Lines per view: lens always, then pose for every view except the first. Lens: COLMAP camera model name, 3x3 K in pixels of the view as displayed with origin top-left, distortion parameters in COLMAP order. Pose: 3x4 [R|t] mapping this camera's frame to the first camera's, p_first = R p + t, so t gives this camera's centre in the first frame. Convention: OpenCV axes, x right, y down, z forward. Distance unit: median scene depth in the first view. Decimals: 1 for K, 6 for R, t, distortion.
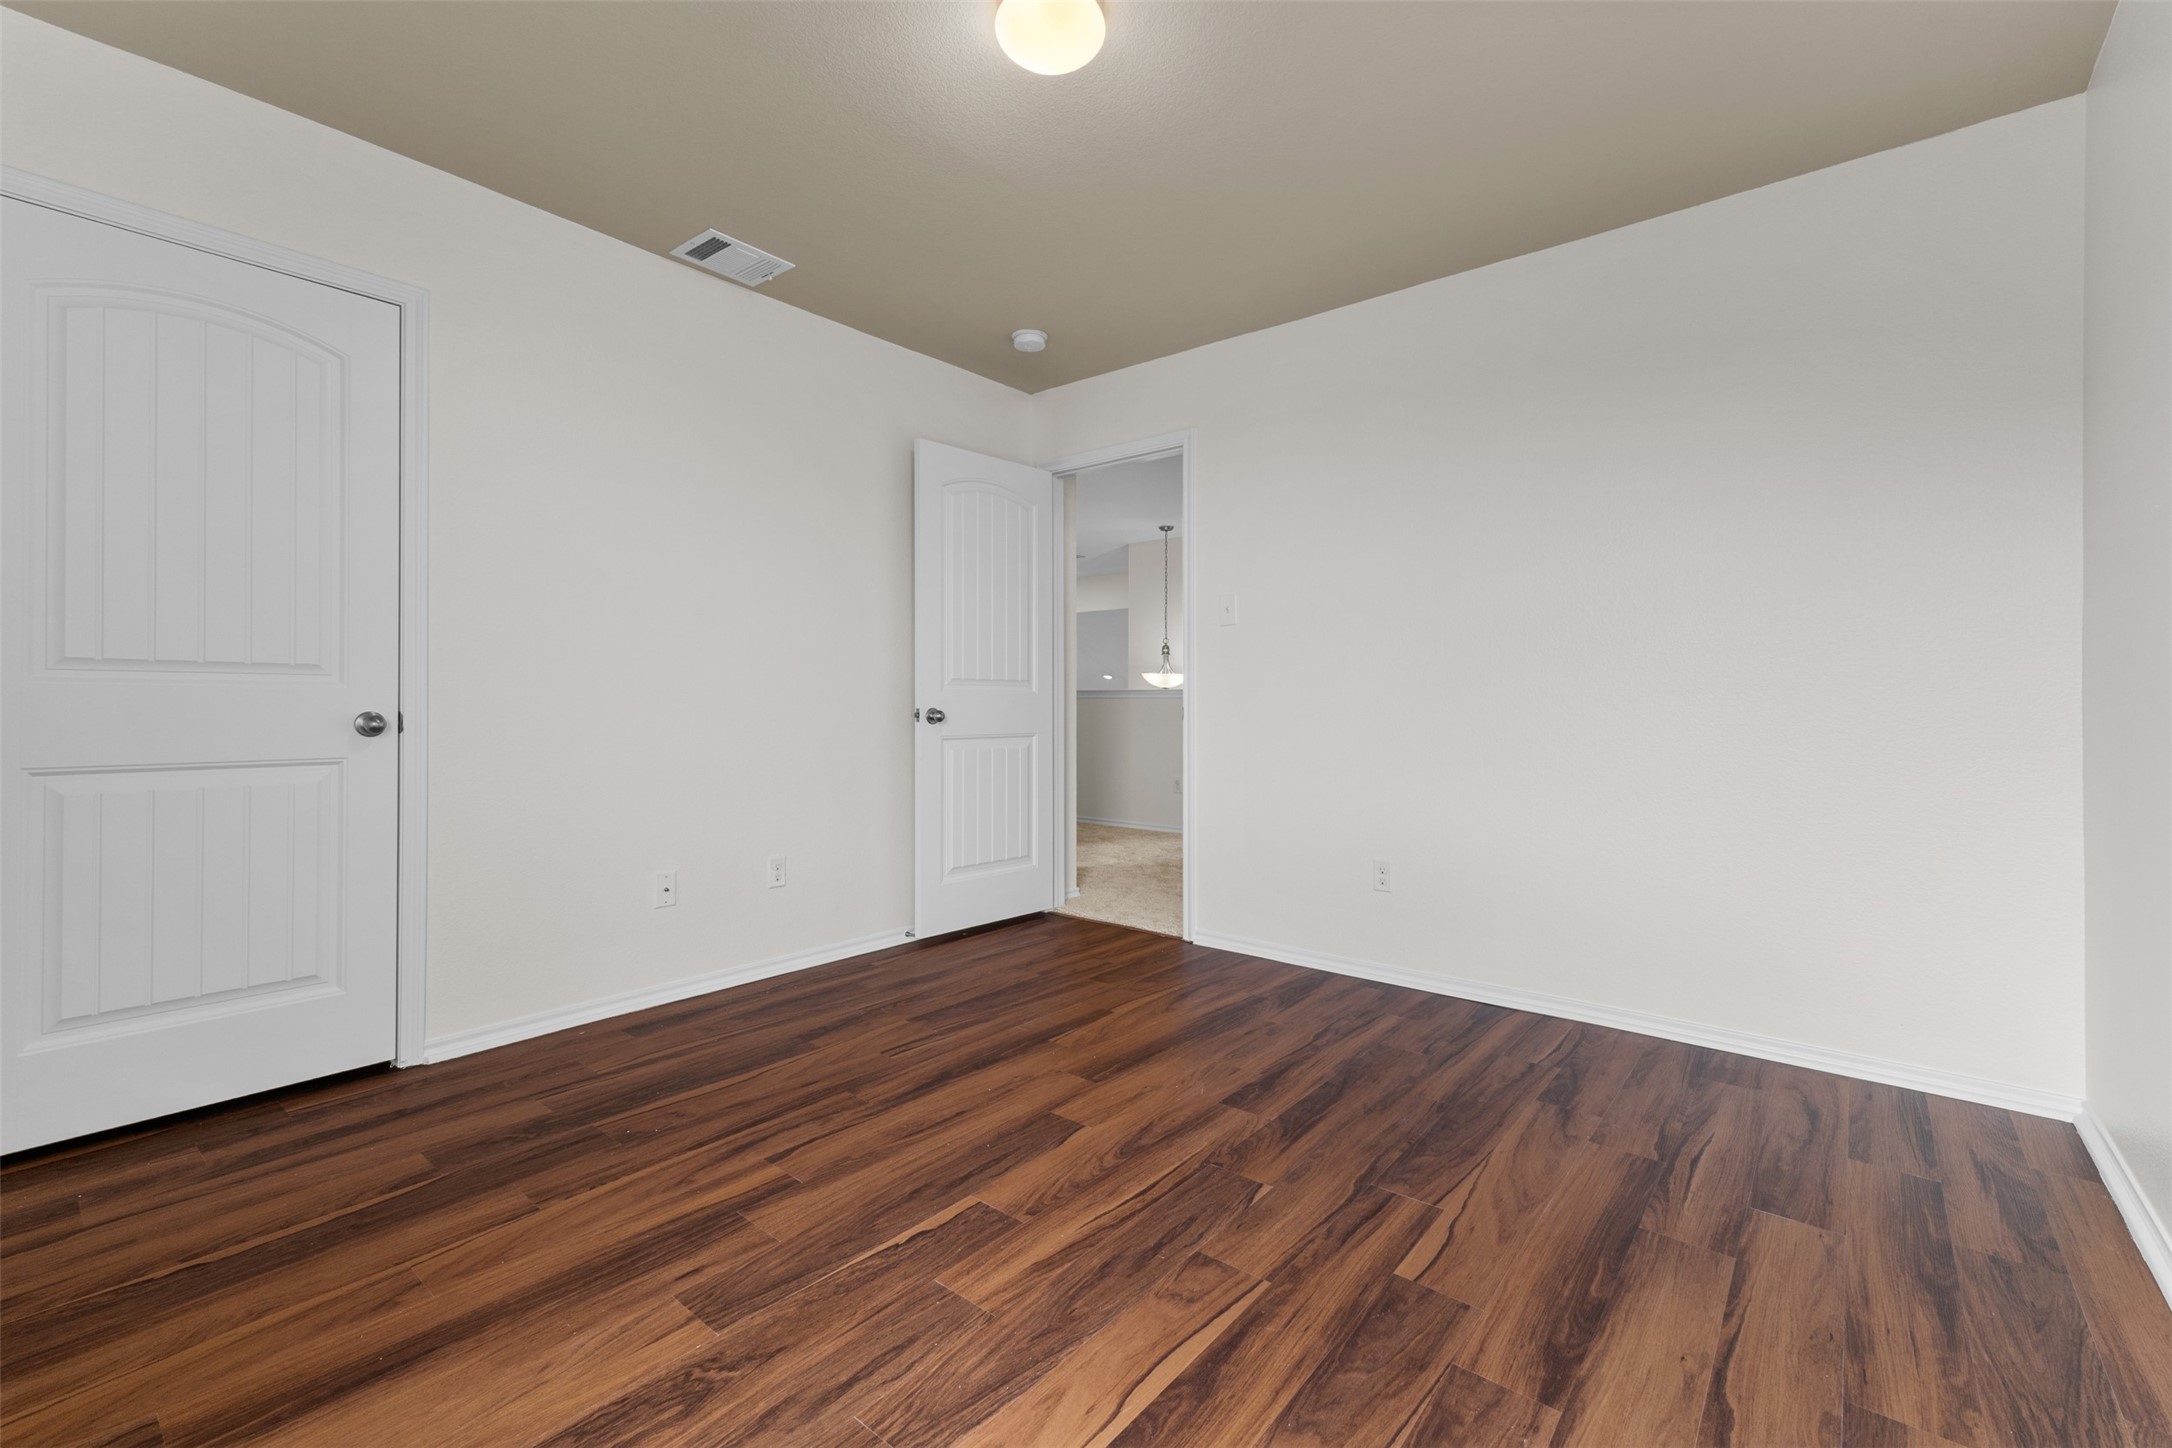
lens RADIAL K [[916.2, 0, 1074.0], [0, 916.2, 723.2], [0, 0, 1]] dist [0.002922, 0.000072]
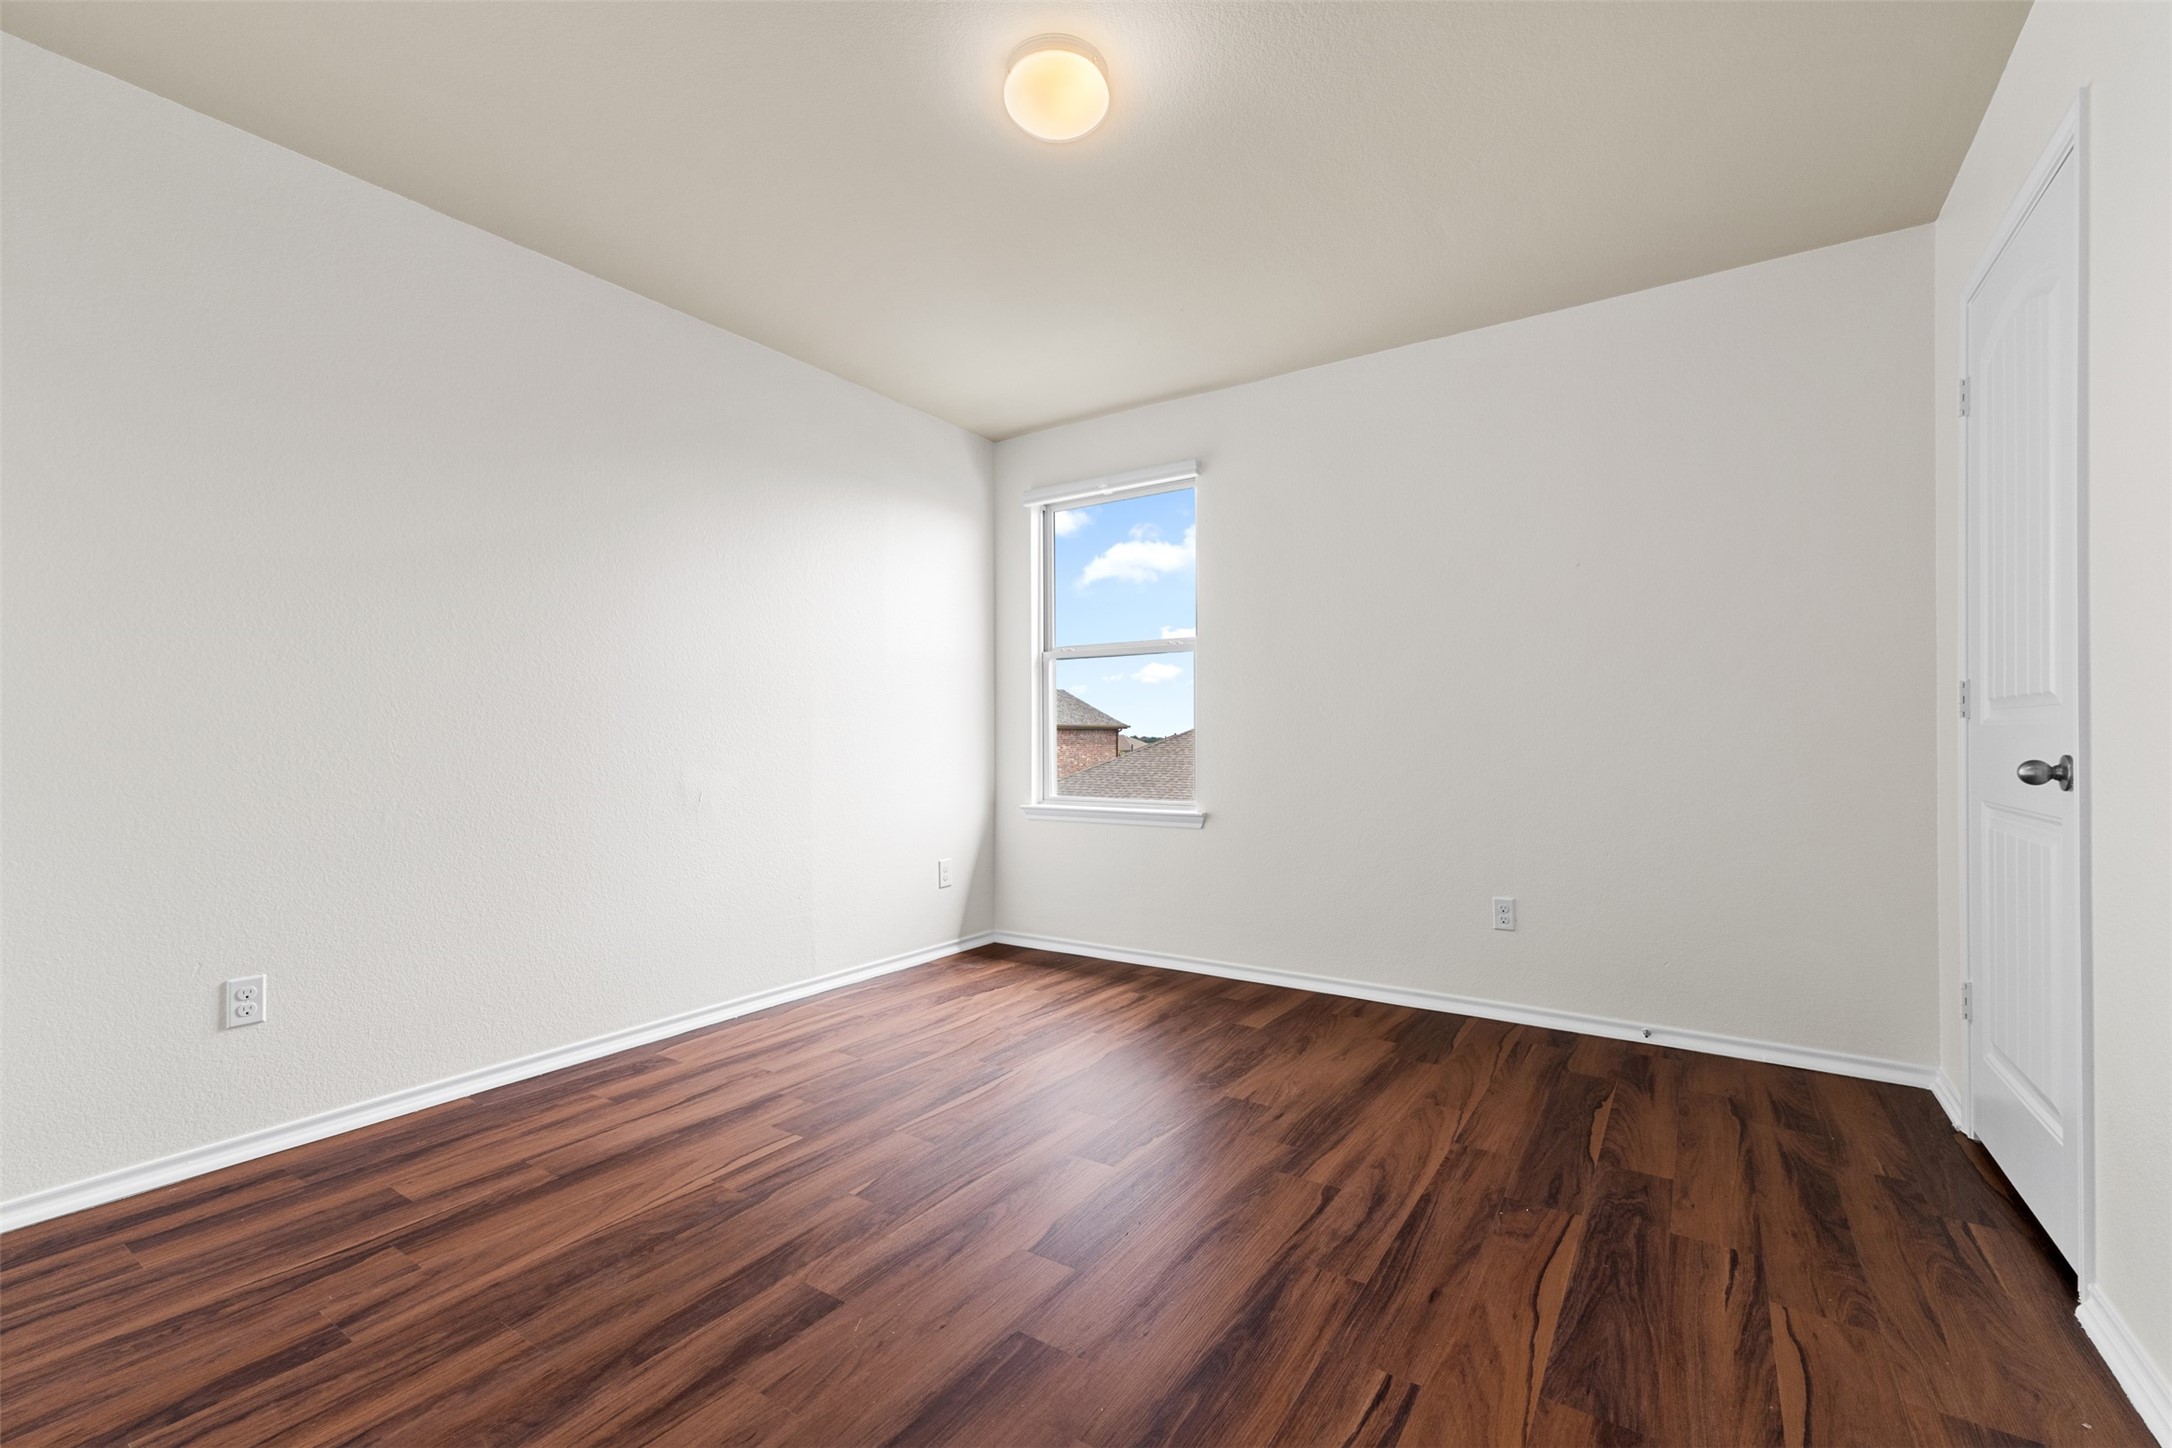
lens RADIAL K [[916.2, 0, 1074.0], [0, 916.2, 723.2], [0, 0, 1]] dist [0.002922, 0.000072]
pose [[-0.994478, -0.003378, -0.104890, 0.064164], [-0.004115, 0.999968, 0.006808, -0.047367], [0.104863, 0.007202, -0.994461, 1.945464]]
